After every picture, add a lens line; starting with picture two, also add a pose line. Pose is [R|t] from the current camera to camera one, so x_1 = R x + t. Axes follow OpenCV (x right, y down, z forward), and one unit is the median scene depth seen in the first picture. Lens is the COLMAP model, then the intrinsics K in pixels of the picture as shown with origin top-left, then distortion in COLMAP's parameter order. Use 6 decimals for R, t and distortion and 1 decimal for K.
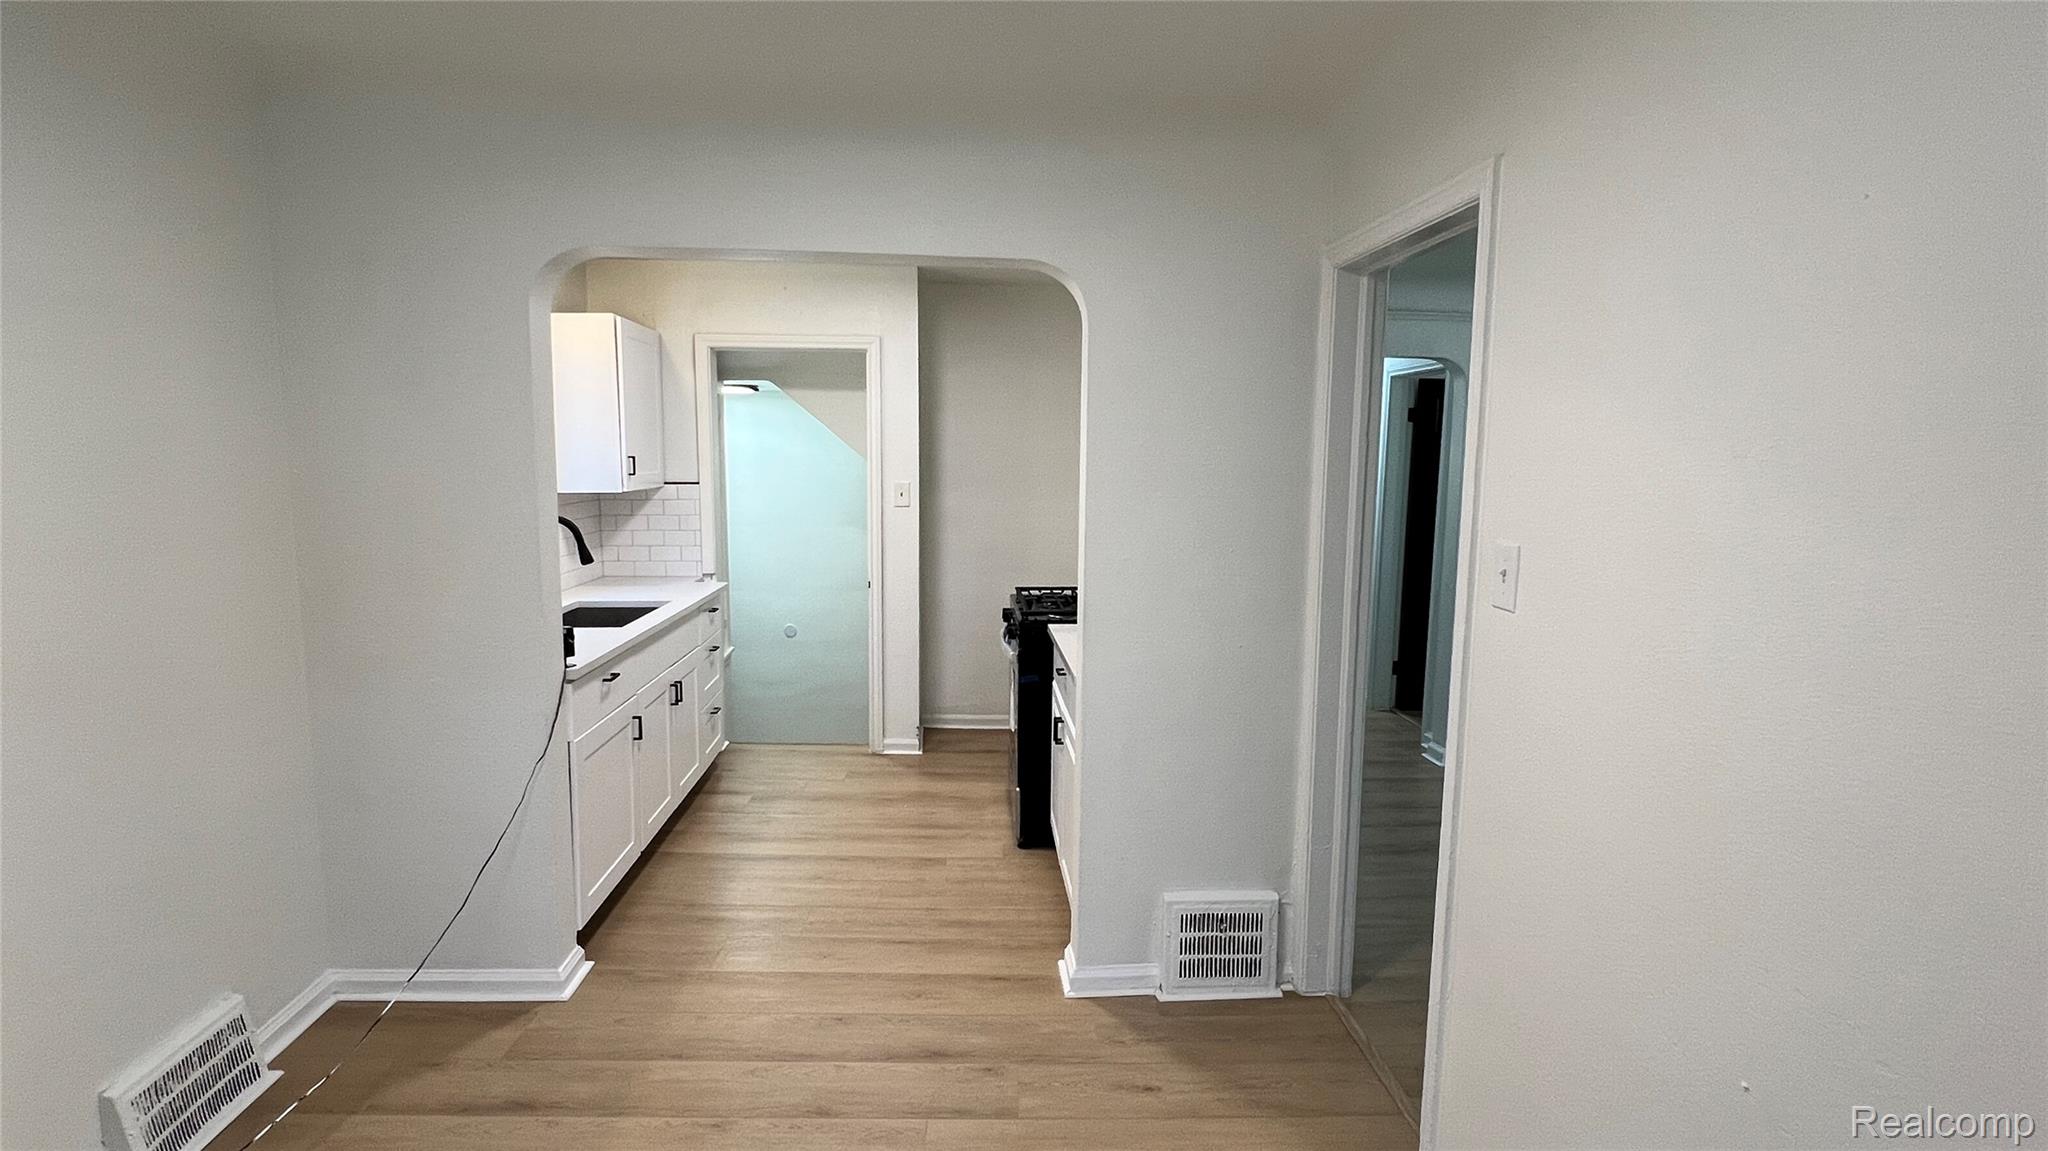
lens RADIAL K [[1048.7, 0, 1024.0], [0, 1048.7, 575.5], [0, 0, 1]] dist [0.000098, -0.000562]
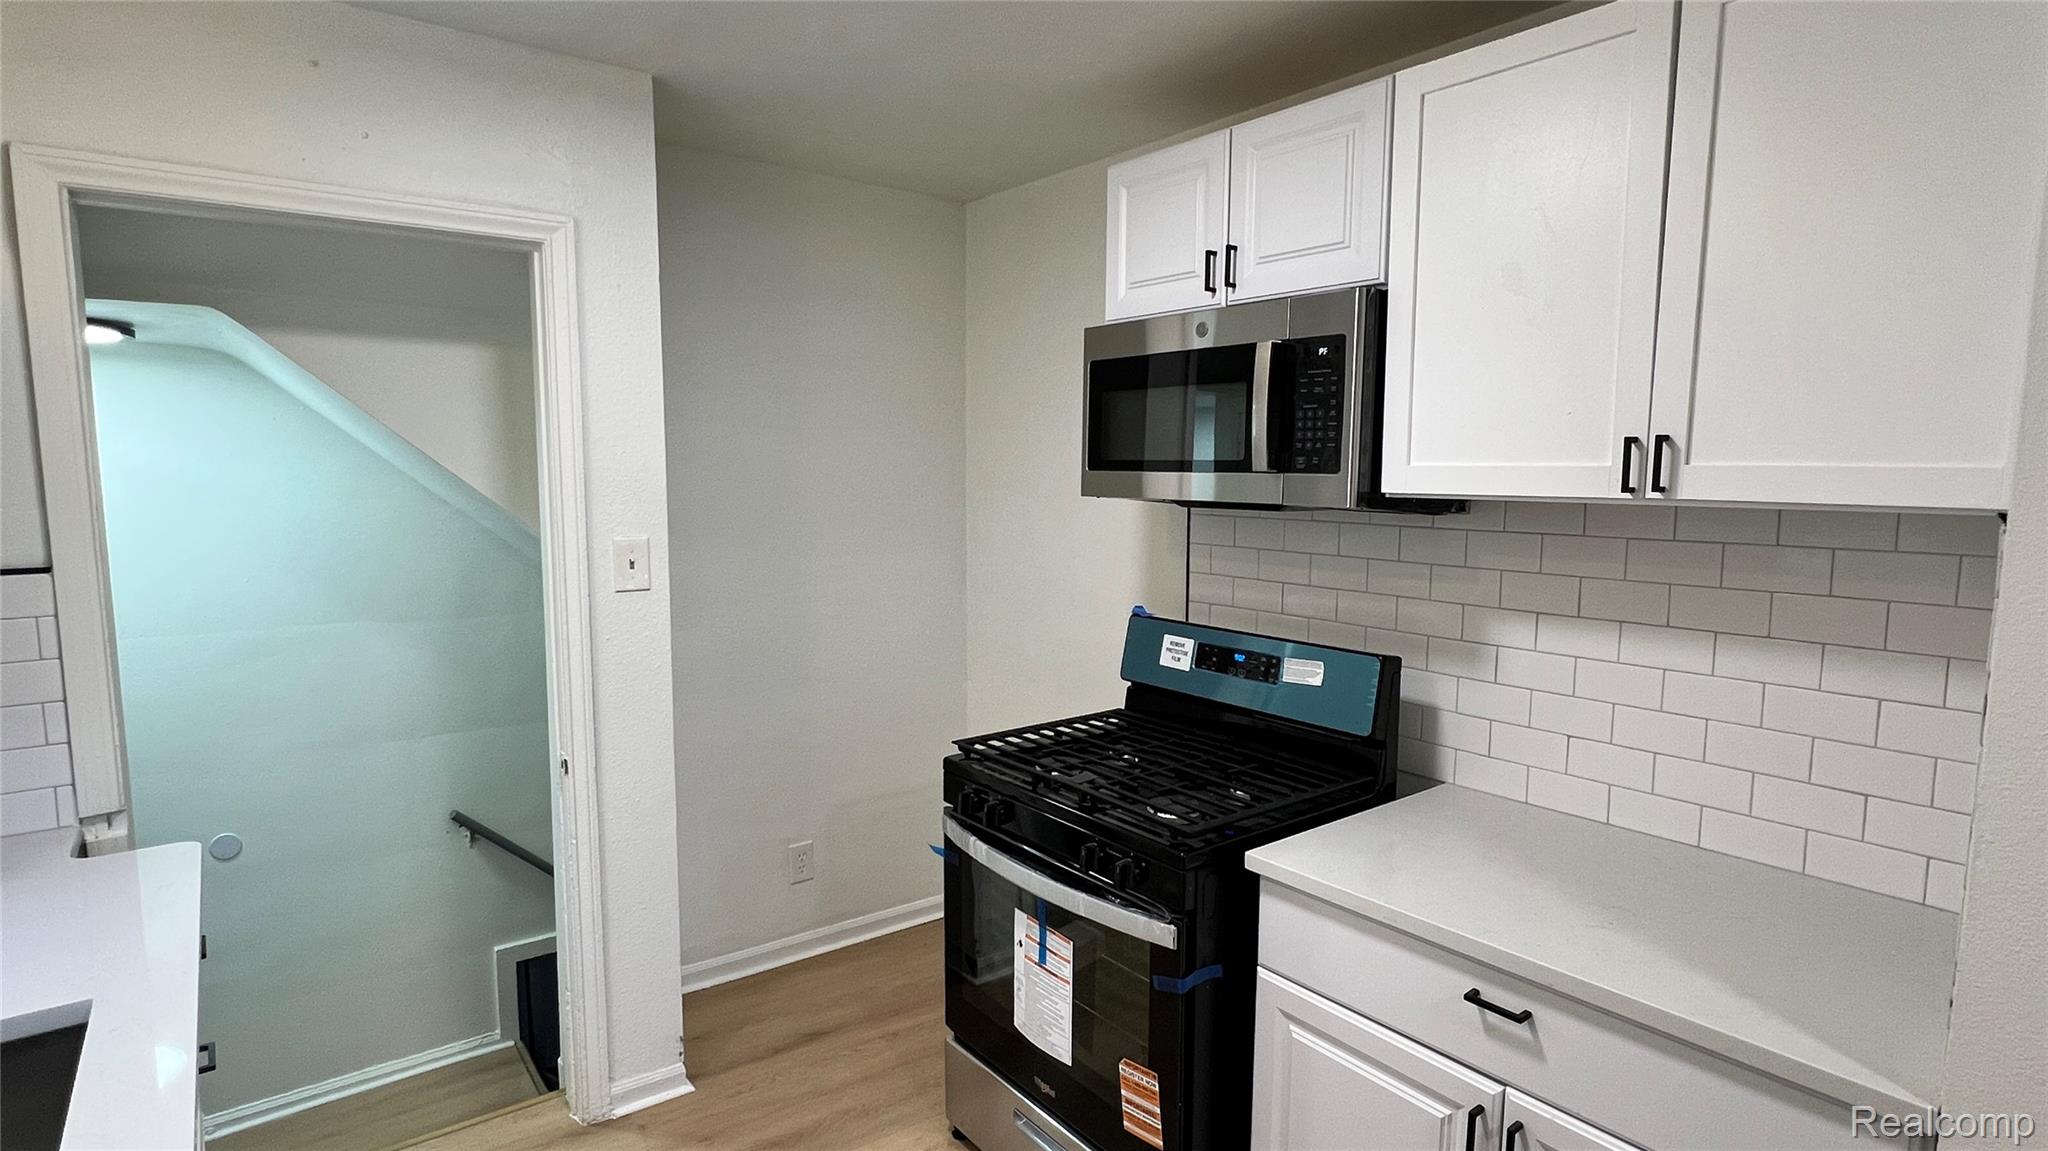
lens RADIAL K [[1048.7, 0, 1024.0], [0, 1048.7, 575.5], [0, 0, 1]] dist [0.000098, -0.000562]
pose [[0.825912, -0.071606, 0.559233, -0.234373], [0.073434, 0.997115, 0.019222, -0.068844], [-0.558996, 0.025191, 0.828788, 0.517852]]
